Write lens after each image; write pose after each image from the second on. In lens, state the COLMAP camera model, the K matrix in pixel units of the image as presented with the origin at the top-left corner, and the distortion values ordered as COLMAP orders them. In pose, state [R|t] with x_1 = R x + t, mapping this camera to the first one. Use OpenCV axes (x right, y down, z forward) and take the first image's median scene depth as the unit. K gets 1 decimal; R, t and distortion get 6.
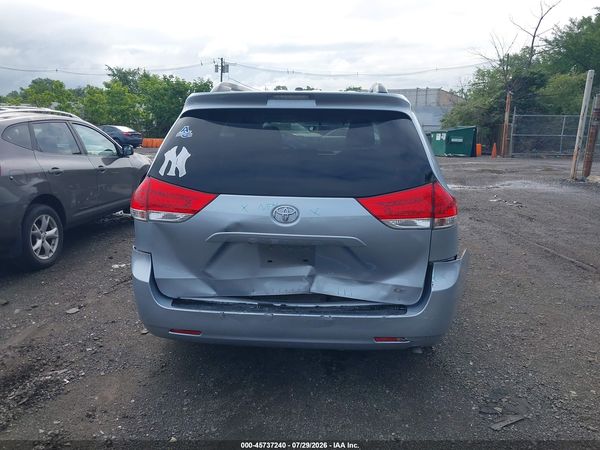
lens RADIAL K [[467.3, 0, 300.0], [0, 467.3, 225.0], [0, 0, 1]] dist [-0.001257, -0.007902]
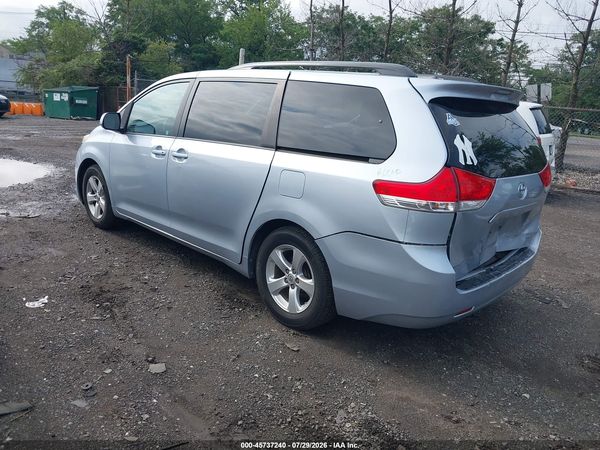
lens RADIAL K [[467.3, 0, 300.0], [0, 467.3, 225.0], [0, 0, 1]] dist [-0.001257, -0.007902]
pose [[0.644336, -0.157941, 0.748255, -0.935585], [0.096394, 0.987410, 0.125415, -0.100208], [-0.758643, -0.008682, 0.651449, 0.446677]]
